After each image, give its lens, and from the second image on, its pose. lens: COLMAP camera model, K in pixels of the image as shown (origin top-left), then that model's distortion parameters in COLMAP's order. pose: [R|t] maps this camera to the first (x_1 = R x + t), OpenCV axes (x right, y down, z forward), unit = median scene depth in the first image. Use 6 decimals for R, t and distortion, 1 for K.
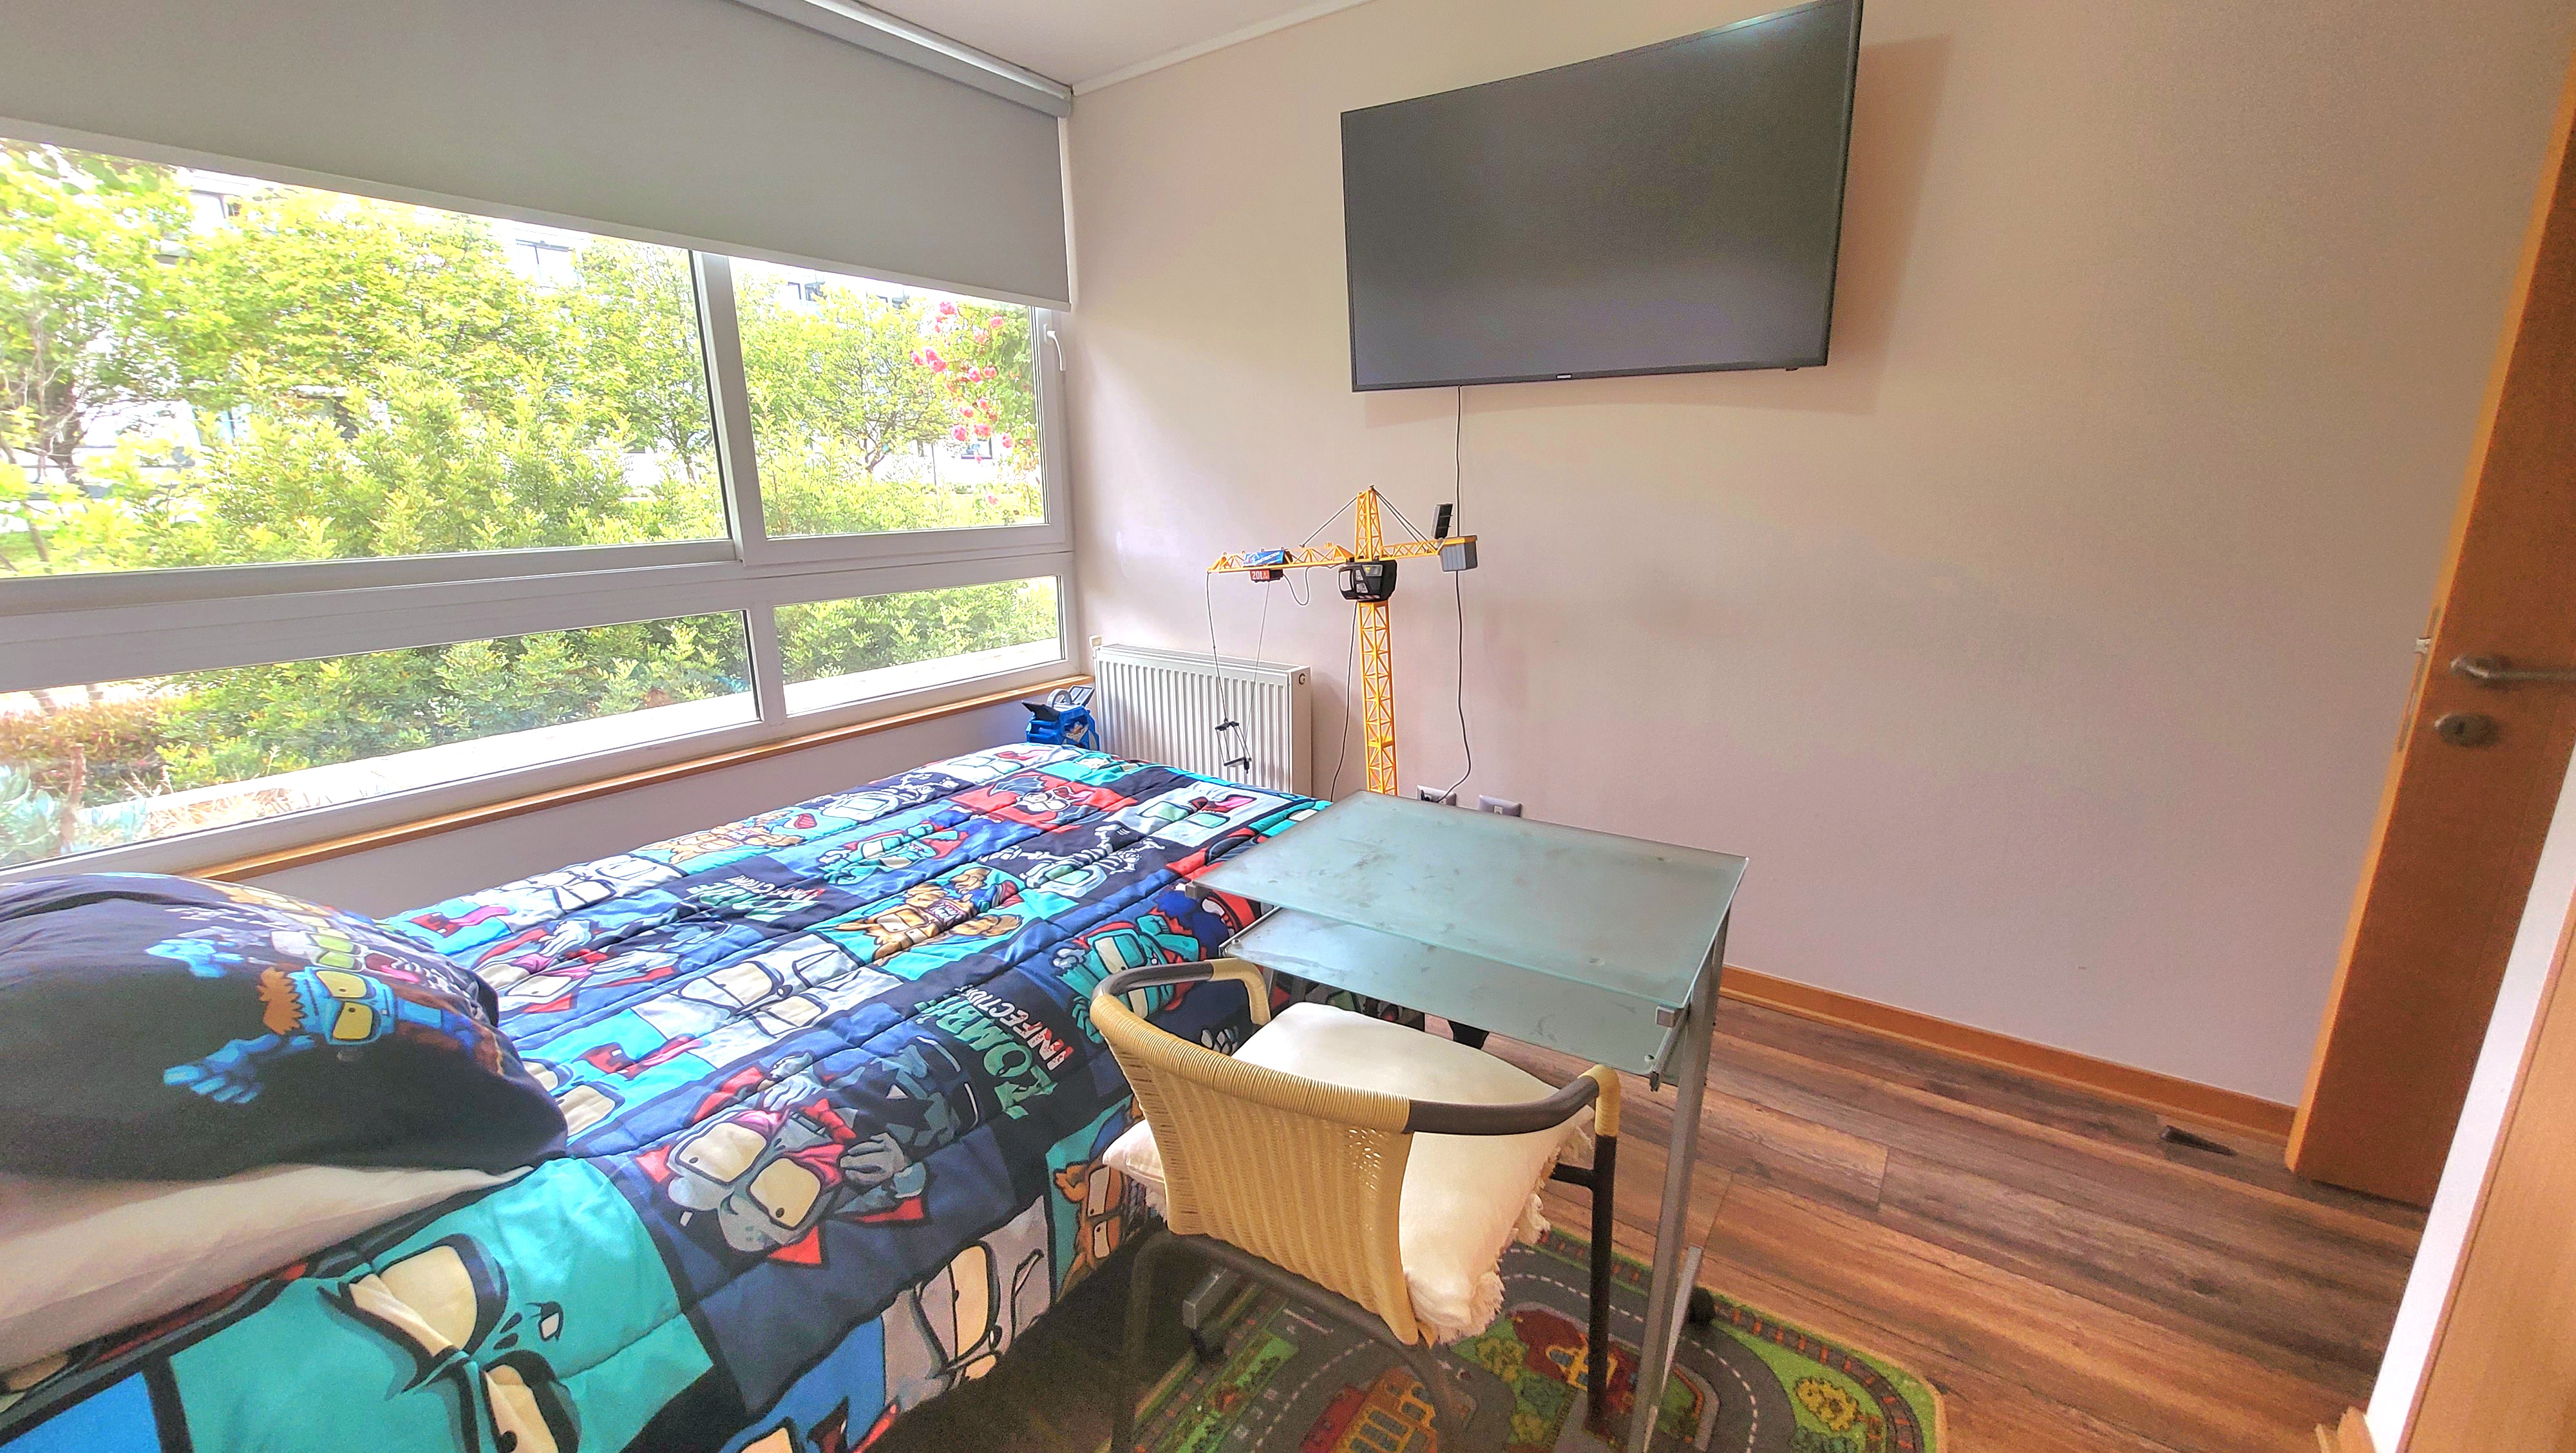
lens RADIAL K [[1023.4, 0, 1300.5], [0, 1023.4, 729.6], [0, 0, 1]] dist [0.002019, 0.000078]
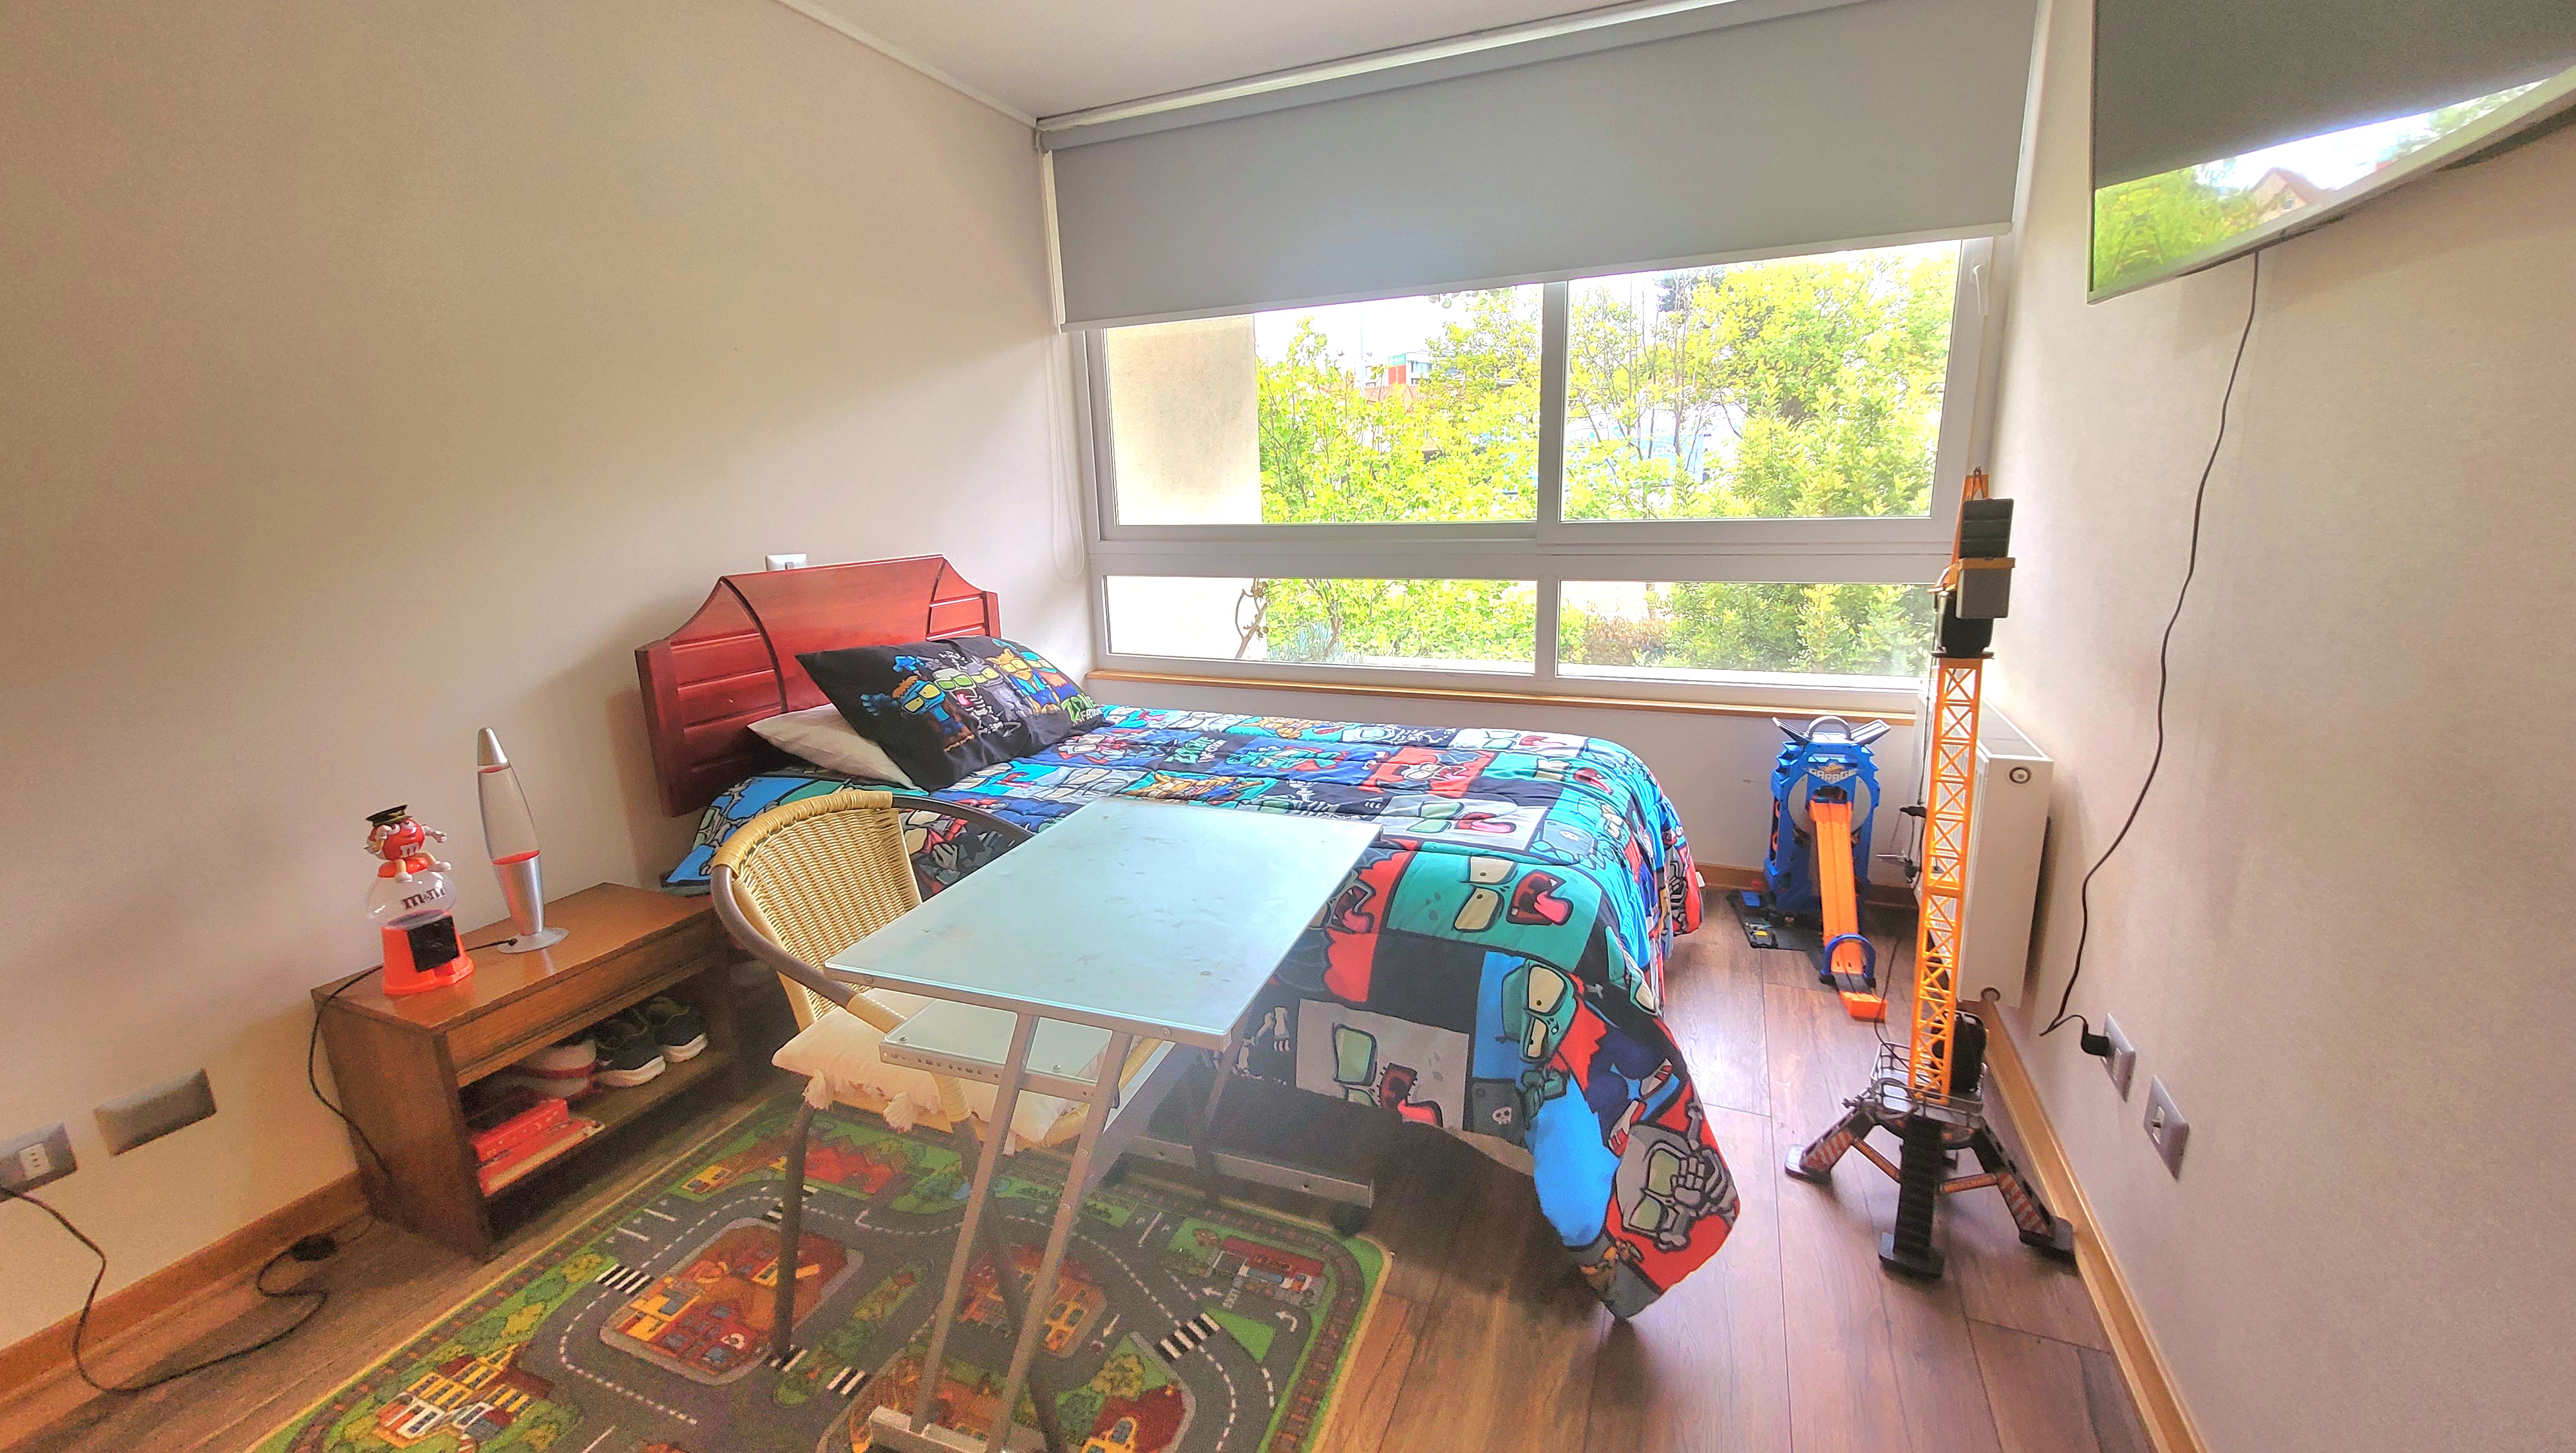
lens RADIAL K [[1027.3, 0, 1272.2], [0, 1027.3, 725.2], [0, 0, 1]] dist [0.000193, -0.000091]
pose [[0.180828, 0.225713, -0.957264, 0.780406], [-0.211575, 0.959449, 0.186262, -0.149963], [0.960488, 0.168852, 0.221251, 0.626744]]
